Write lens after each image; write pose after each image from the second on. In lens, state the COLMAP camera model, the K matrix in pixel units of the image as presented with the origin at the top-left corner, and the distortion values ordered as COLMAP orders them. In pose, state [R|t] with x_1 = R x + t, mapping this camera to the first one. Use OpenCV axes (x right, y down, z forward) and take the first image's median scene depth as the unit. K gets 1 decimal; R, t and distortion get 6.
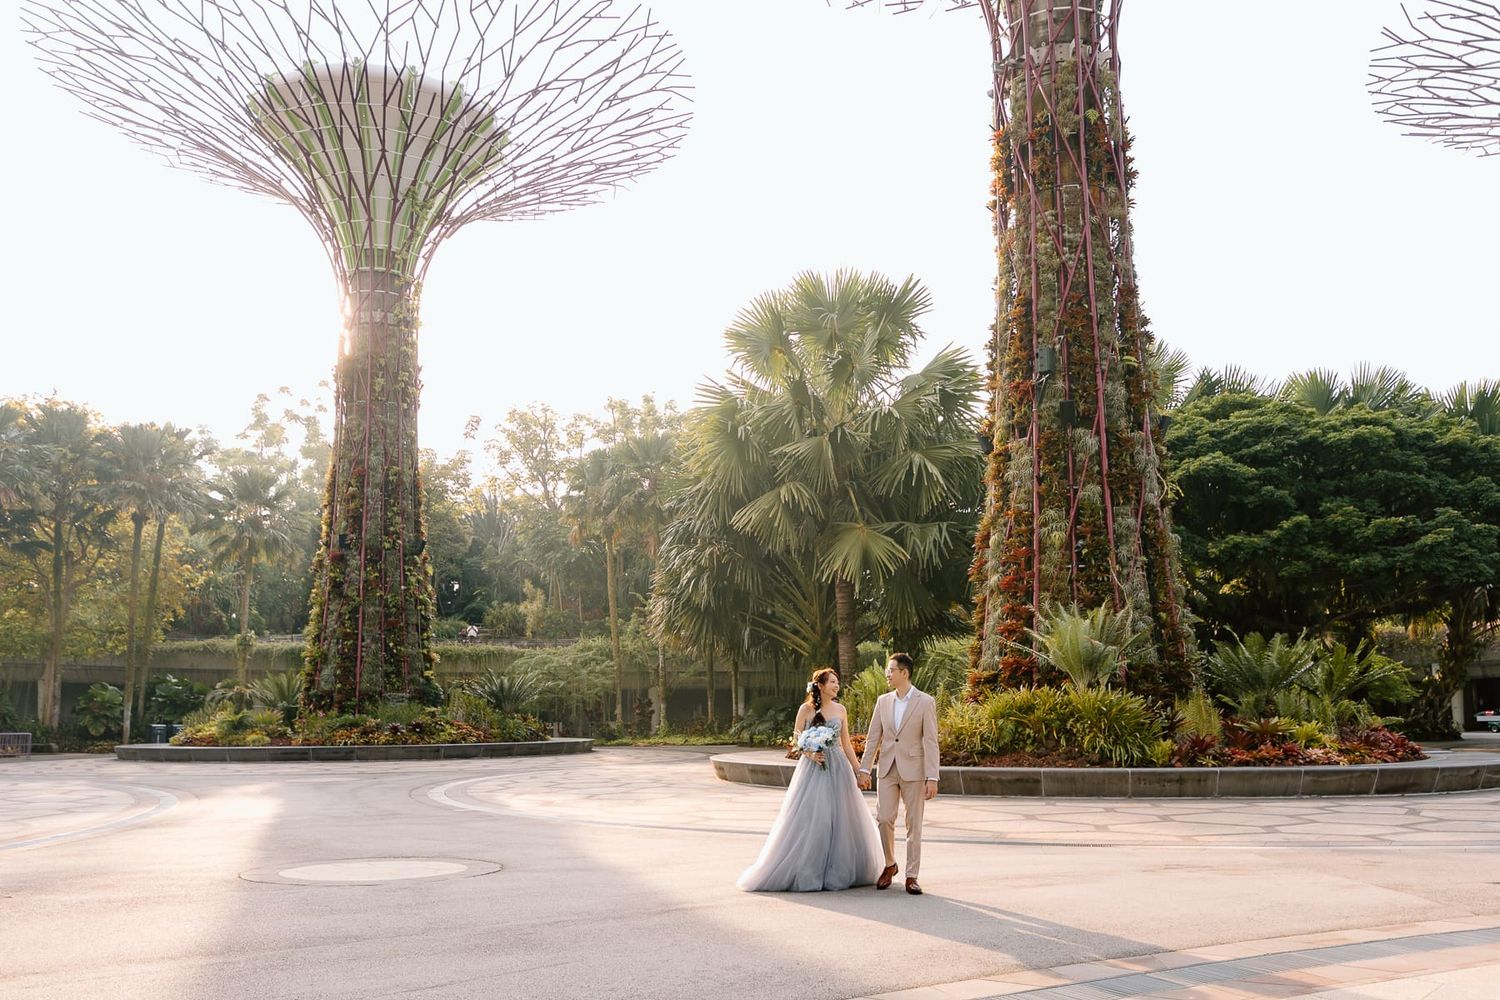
lens RADIAL K [[1134.8, 0, 753.3], [0, 1134.8, 607.6], [0, 0, 1]] dist [0.007578, 0.001426]
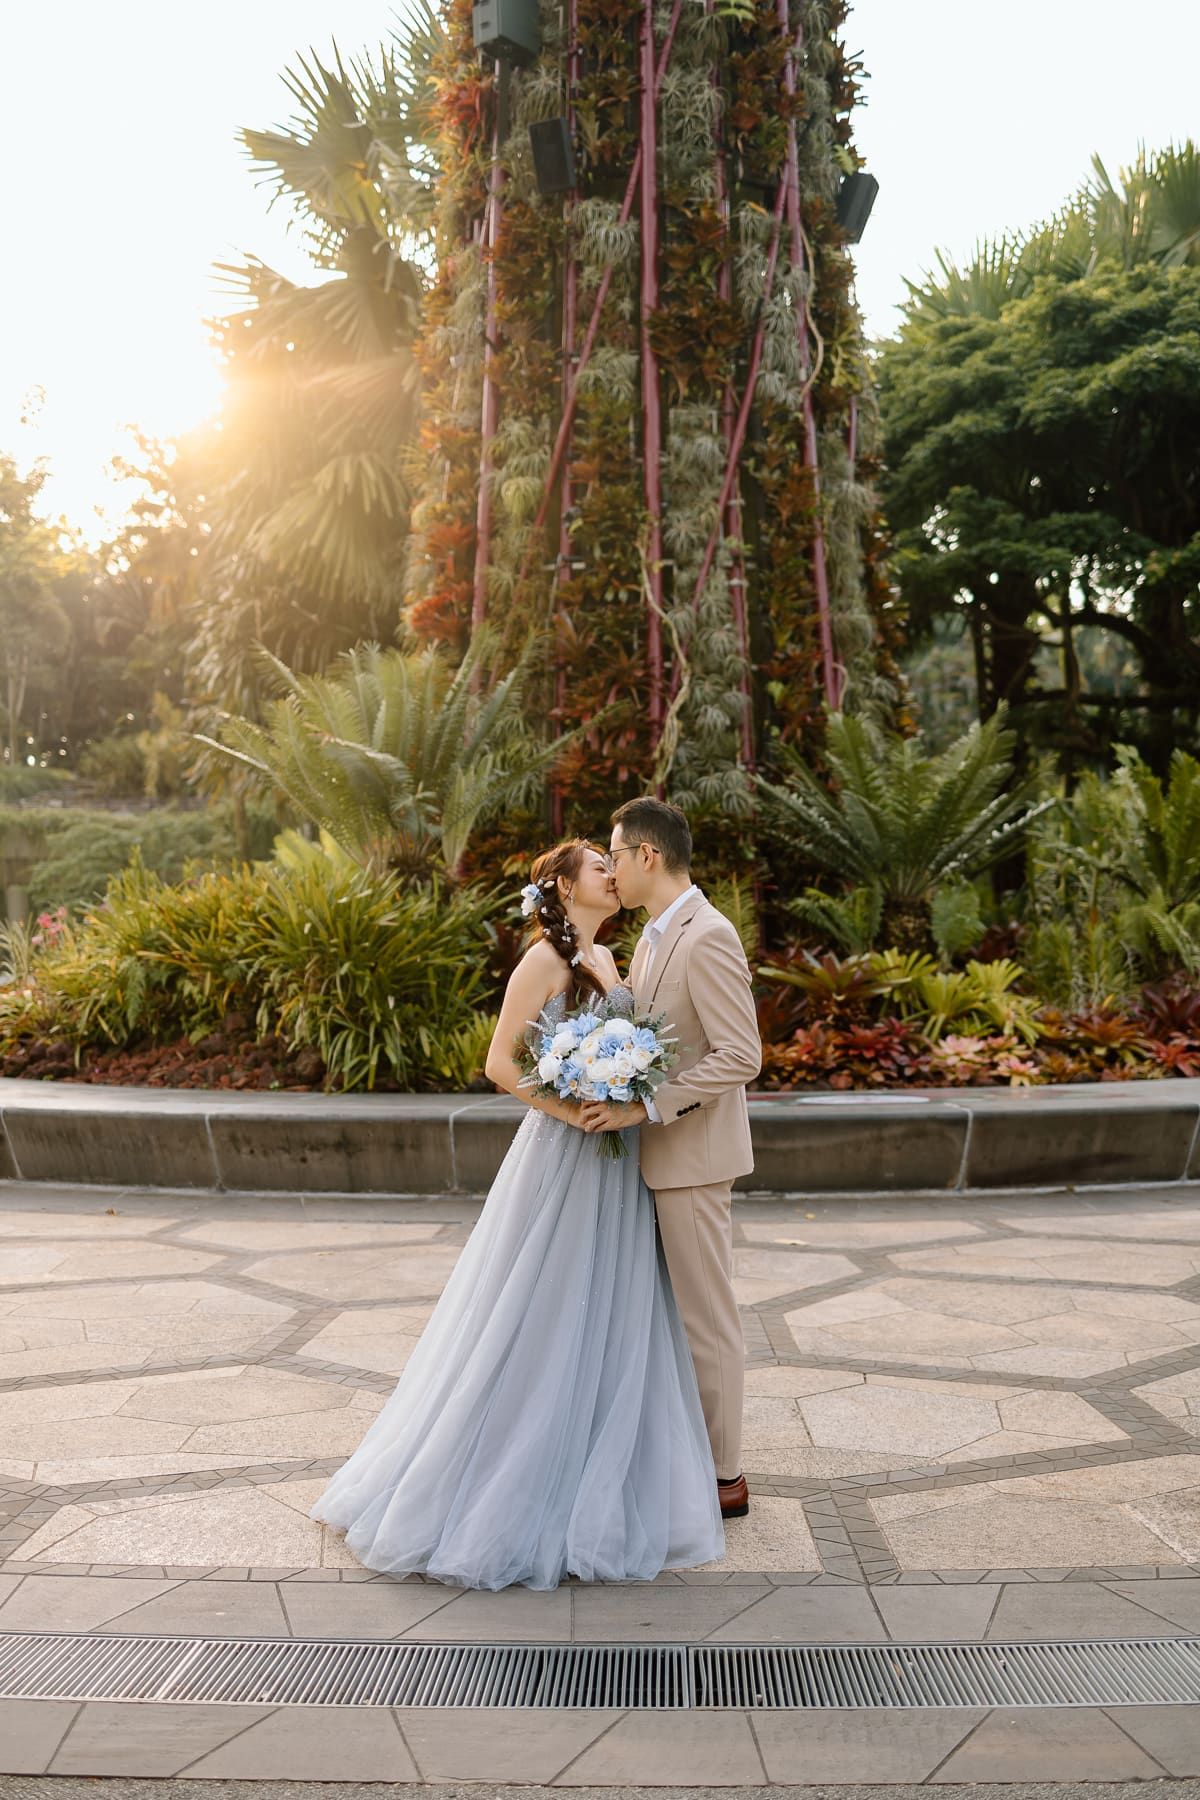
lens RADIAL K [[1824.7, 0, 602.0], [0, 1824.7, 1067.8], [0, 0, 1]] dist [0.021137, -0.007462]
pose [[0.996121, 0.006867, -0.087720, 0.345541], [0.007994, 0.985763, 0.167950, 0.028290], [0.087625, -0.168000, 0.981885, 0.337434]]
